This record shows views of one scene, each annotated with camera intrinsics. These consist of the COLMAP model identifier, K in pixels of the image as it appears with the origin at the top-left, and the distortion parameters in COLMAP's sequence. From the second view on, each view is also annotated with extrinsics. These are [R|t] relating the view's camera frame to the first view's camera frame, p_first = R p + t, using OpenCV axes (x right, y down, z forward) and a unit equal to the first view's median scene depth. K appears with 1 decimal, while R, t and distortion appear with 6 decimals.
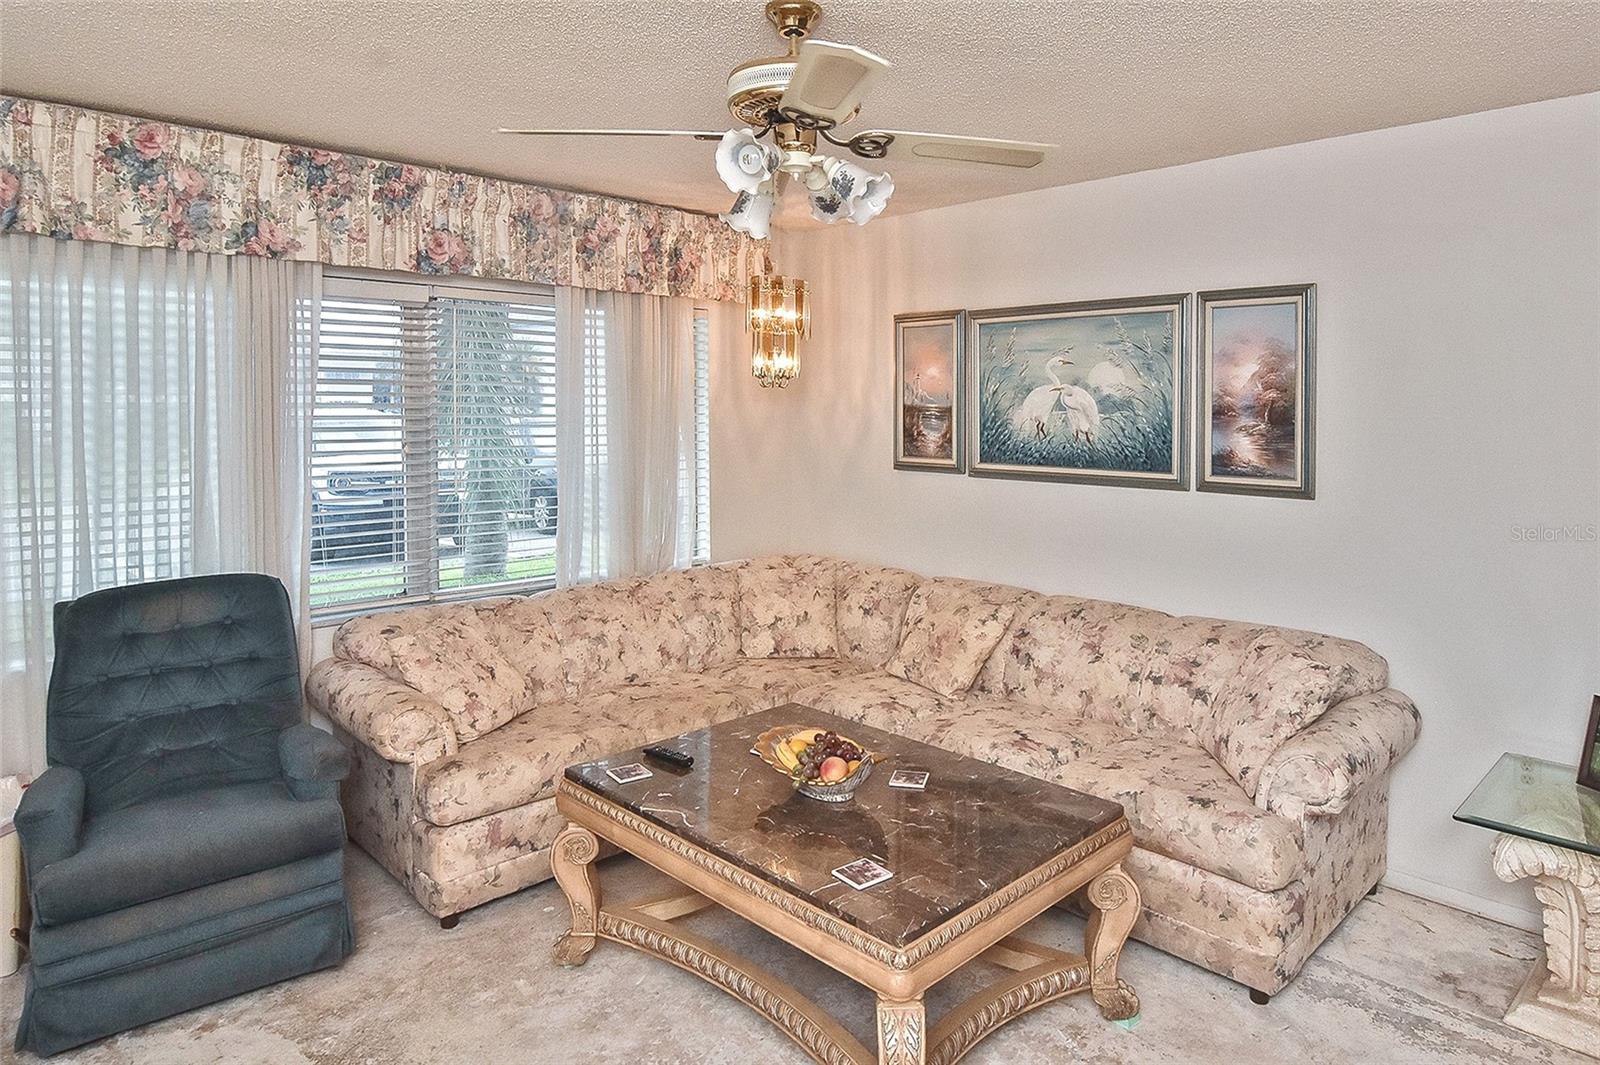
lens RADIAL K [[988.4, 0, 848.9], [0, 988.4, 431.0], [0, 0, 1]] dist [-0.003224, -0.001000]
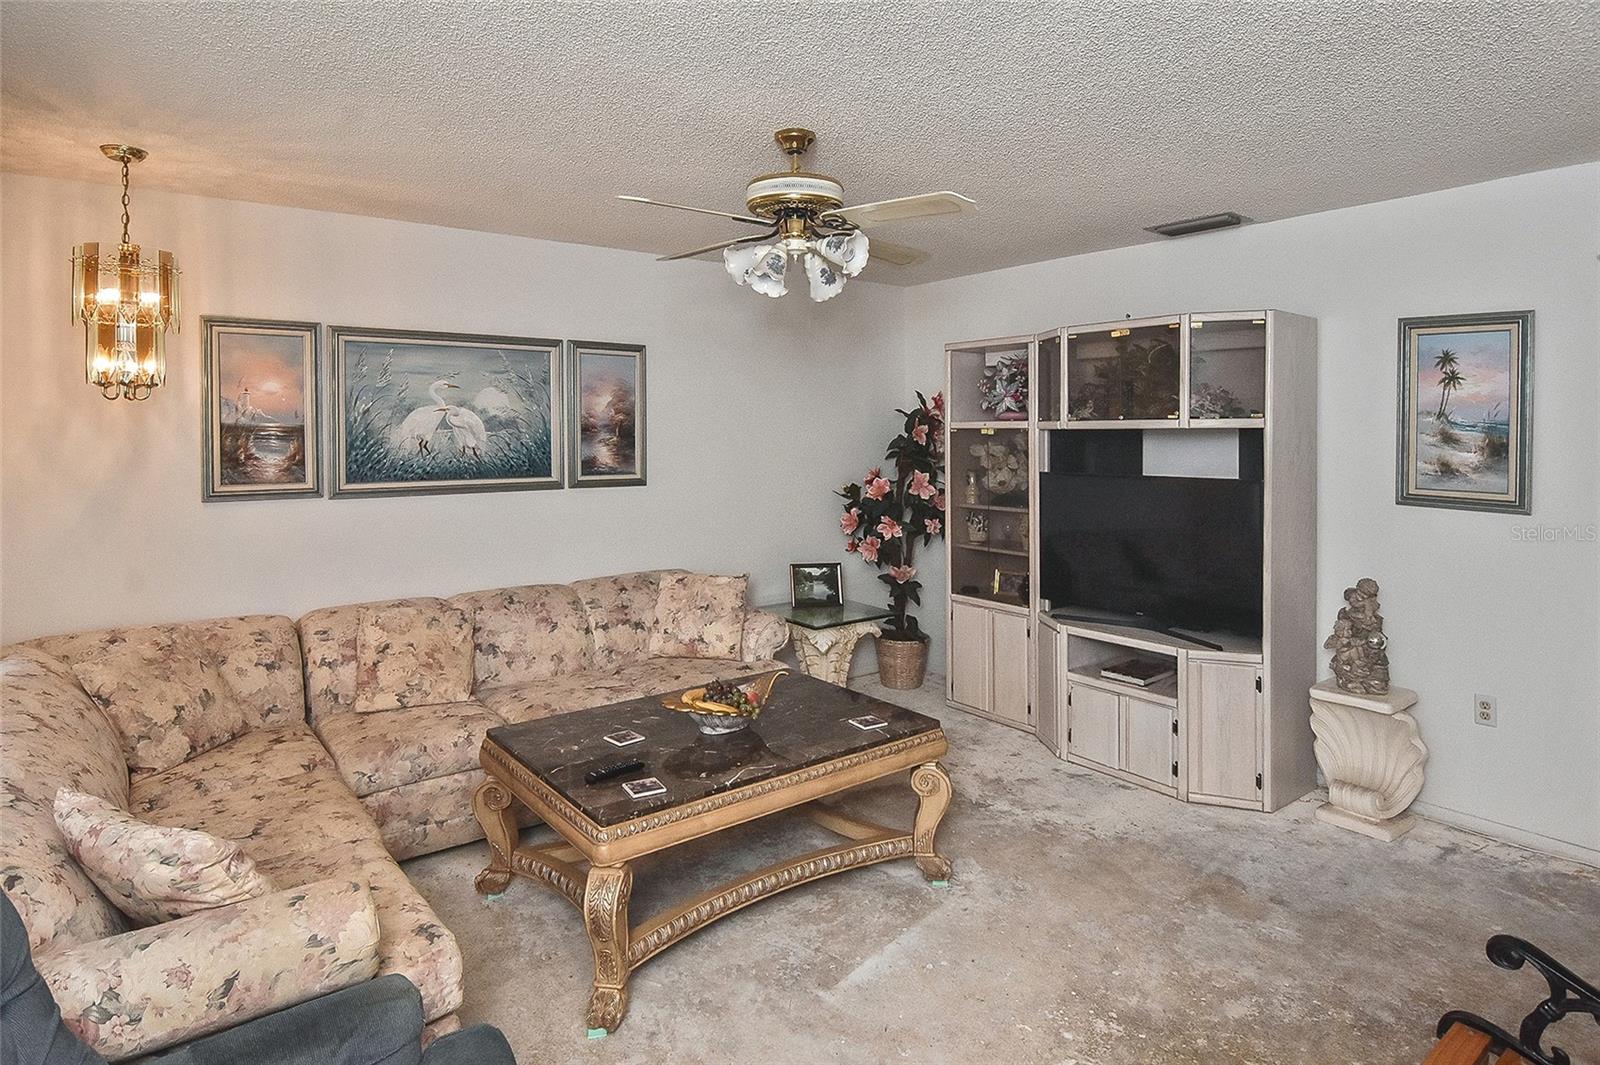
lens RADIAL K [[910.3, 0, 796.8], [0, 910.3, 432.3], [0, 0, 1]] dist [-0.001478, -0.000291]
pose [[0.141610, -0.009039, 0.989881, -0.740598], [0.025875, 0.999650, 0.005426, -0.012478], [-0.989584, 0.024845, 0.141795, 0.464742]]
